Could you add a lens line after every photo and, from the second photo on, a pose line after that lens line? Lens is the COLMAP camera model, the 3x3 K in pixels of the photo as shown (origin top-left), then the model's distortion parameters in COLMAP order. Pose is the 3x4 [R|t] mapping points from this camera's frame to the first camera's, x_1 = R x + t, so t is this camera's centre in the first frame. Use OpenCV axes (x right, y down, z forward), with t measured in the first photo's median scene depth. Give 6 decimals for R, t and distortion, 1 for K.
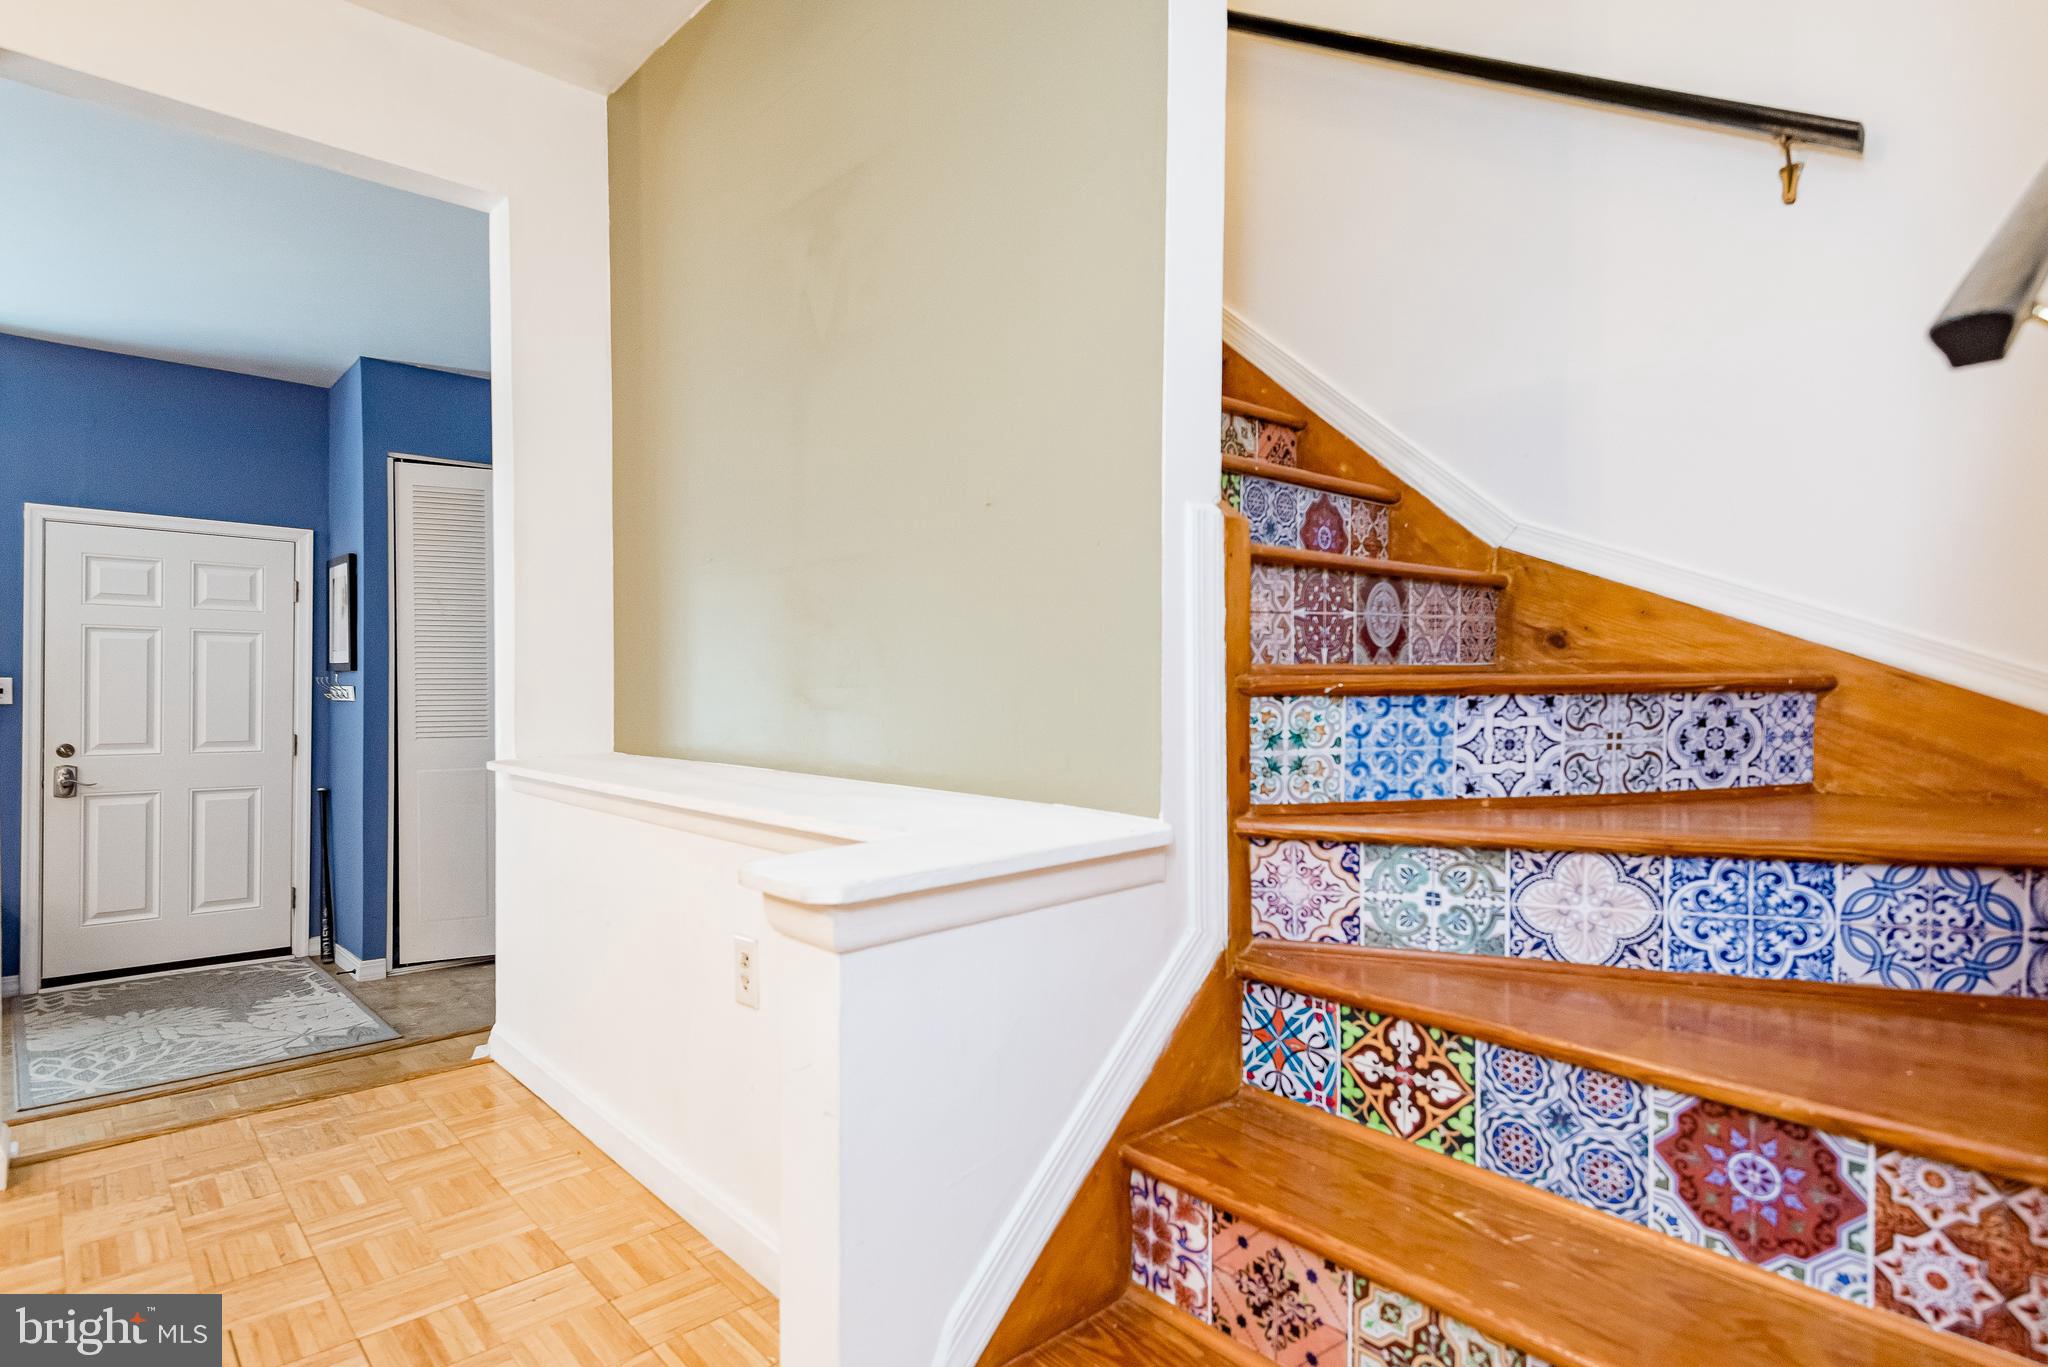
lens RADIAL K [[1085.1, 0, 1053.1], [0, 1085.1, 693.0], [0, 0, 1]] dist [0.021815, -0.007541]
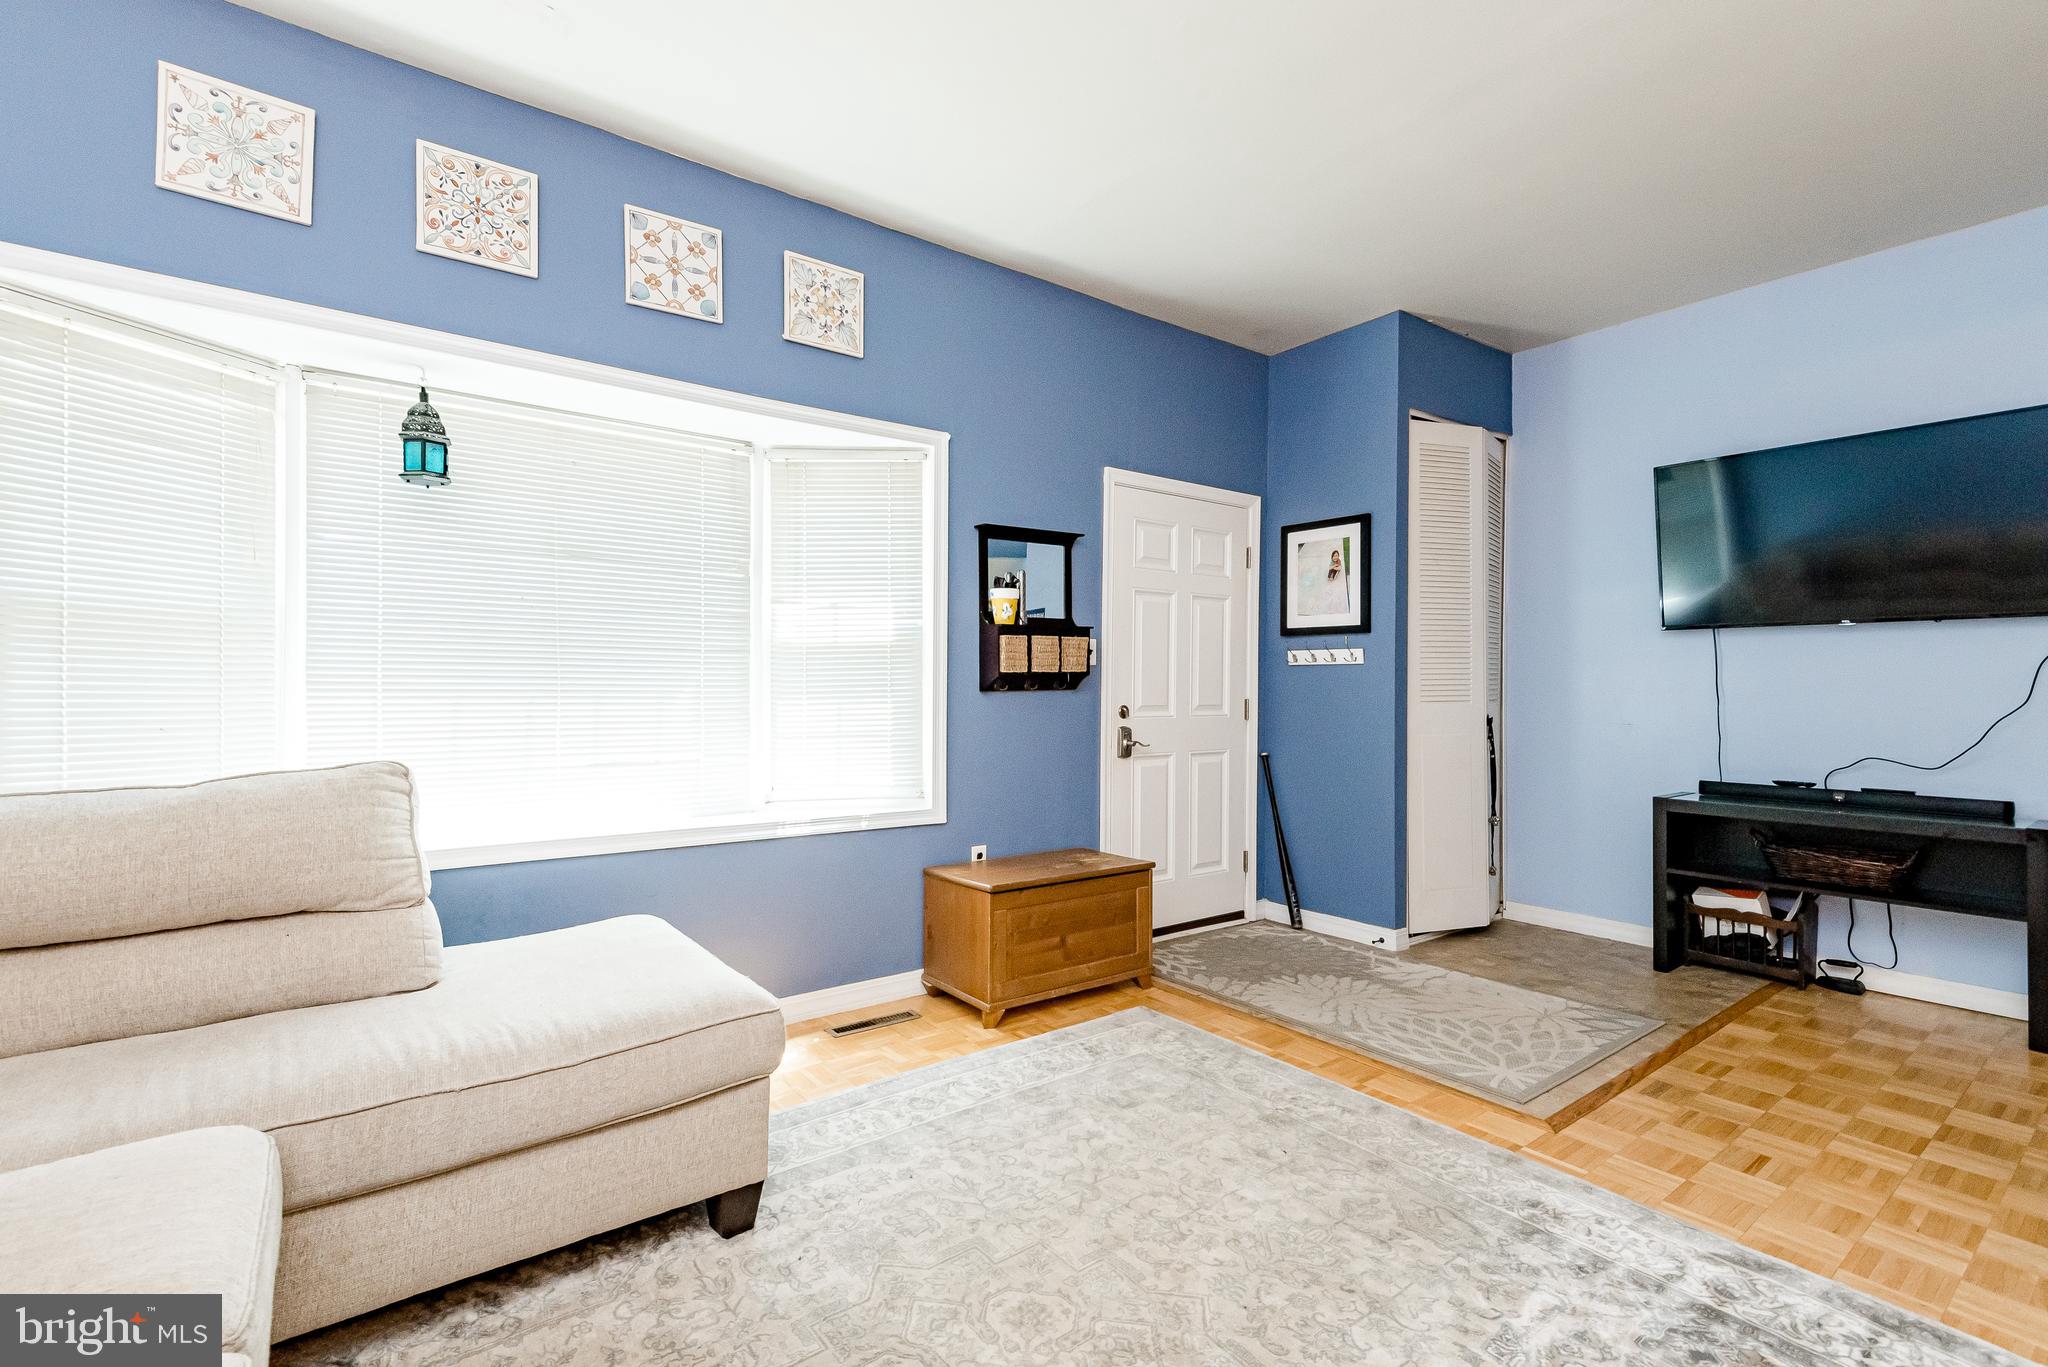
lens RADIAL K [[938.4, 0, 1042.3], [0, 938.4, 673.2], [0, 0, 1]] dist [0.013107, -0.005138]
pose [[0.994758, 0.001628, -0.102240, -2.416319], [-0.002620, 0.999951, -0.009575, 0.069653], [0.102219, 0.009792, 0.994714, 0.367177]]
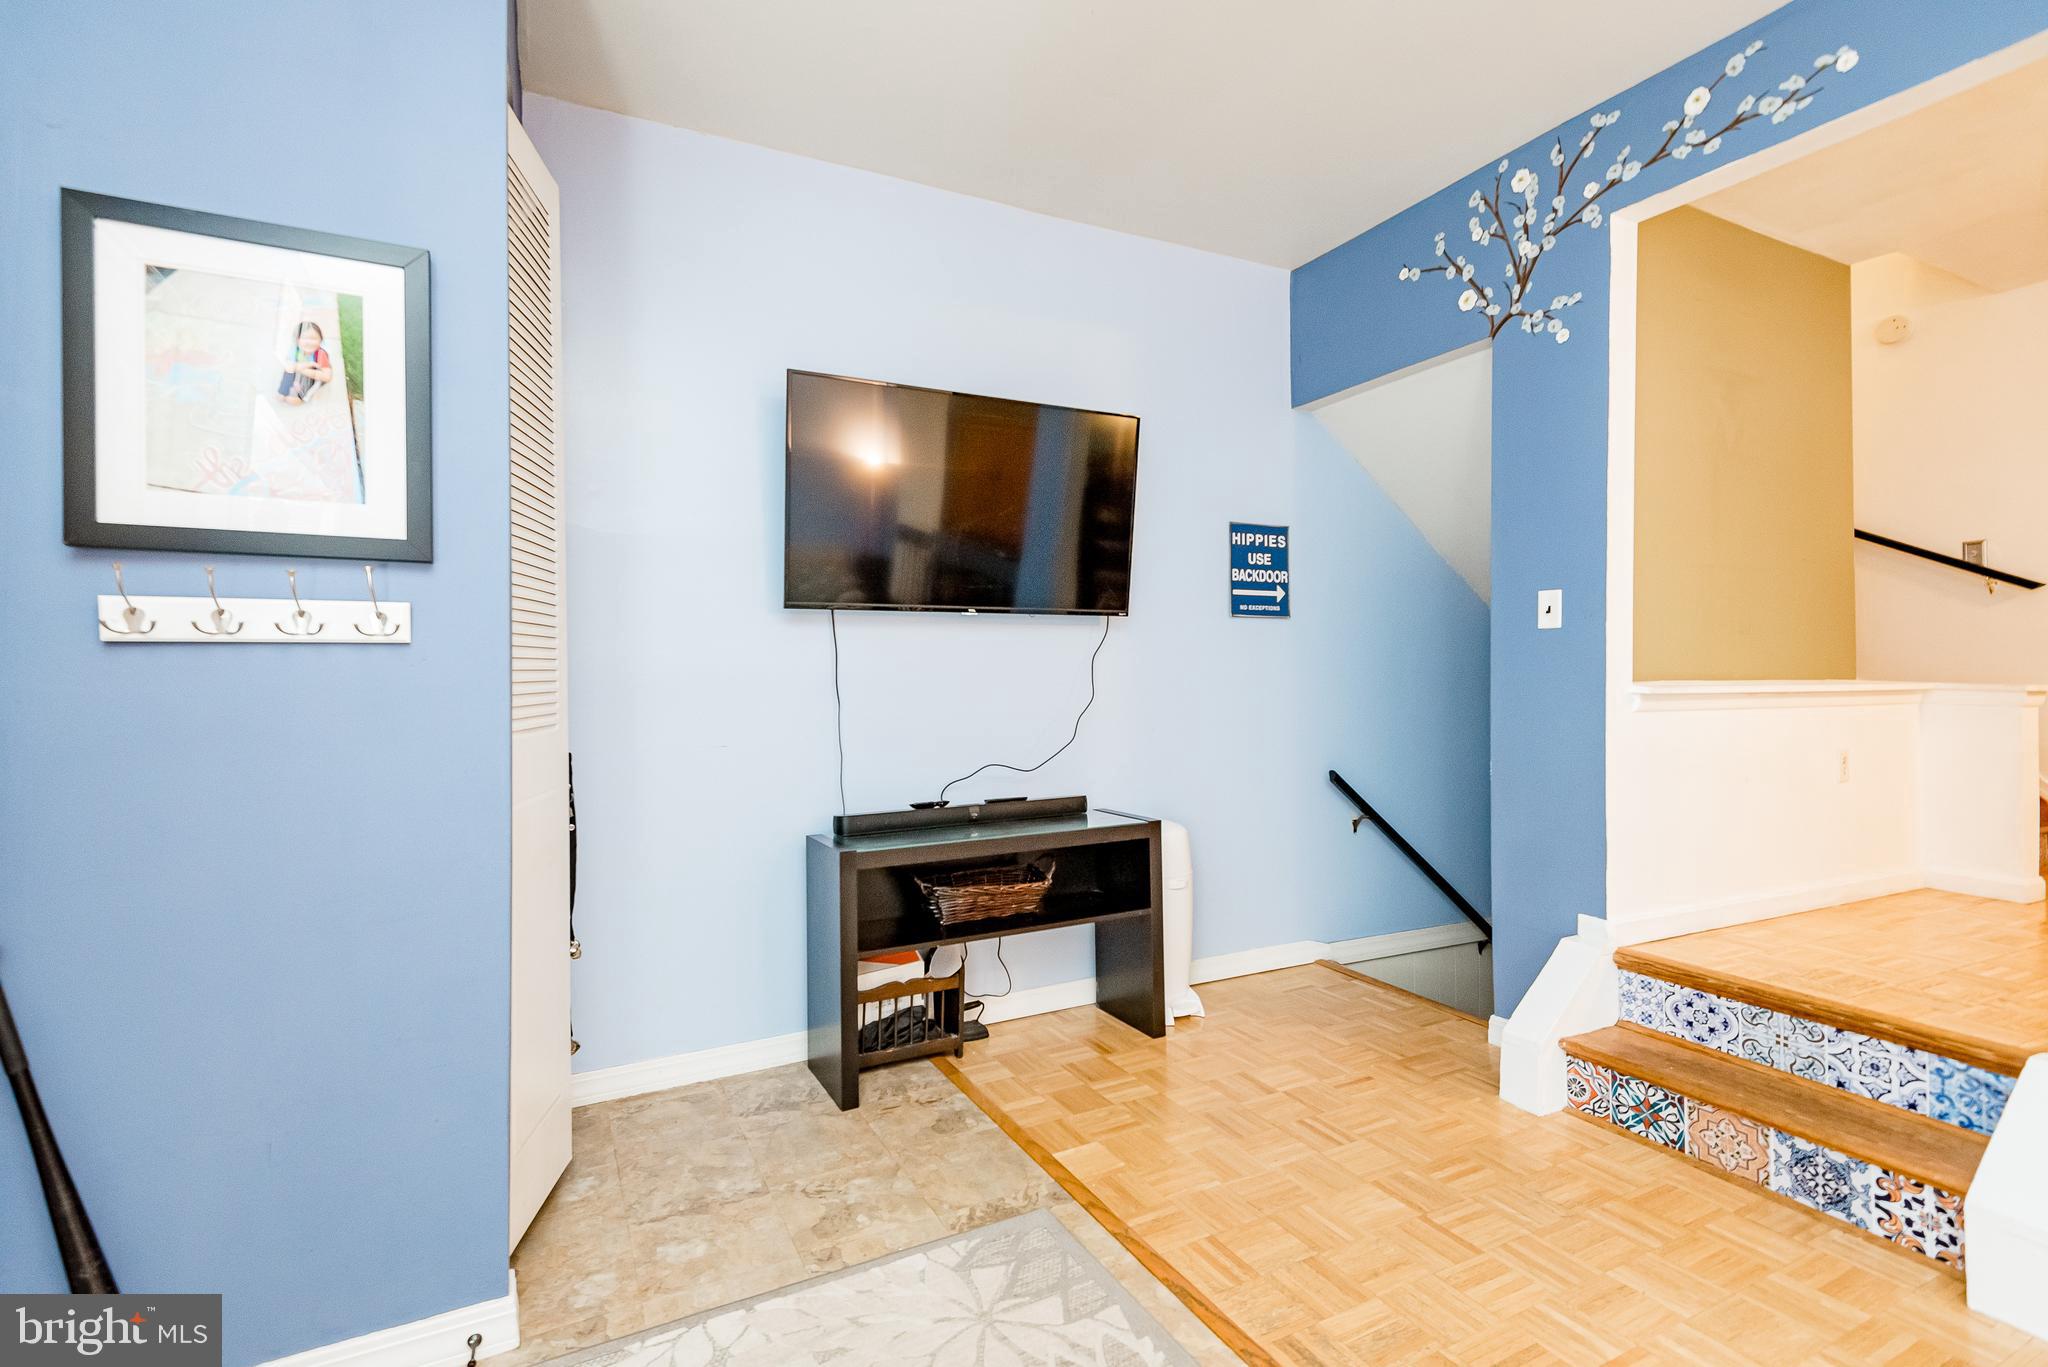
lens RADIAL K [[938.4, 0, 1002.9], [0, 938.4, 670.3], [0, 0, 1]] dist [0.013107, -0.005138]
pose [[0.300436, 0.000573, 0.953802, -2.551765], [0.004049, 0.999990, -0.001876, 0.051198], [-0.953793, 0.004426, 0.300431, 2.036658]]
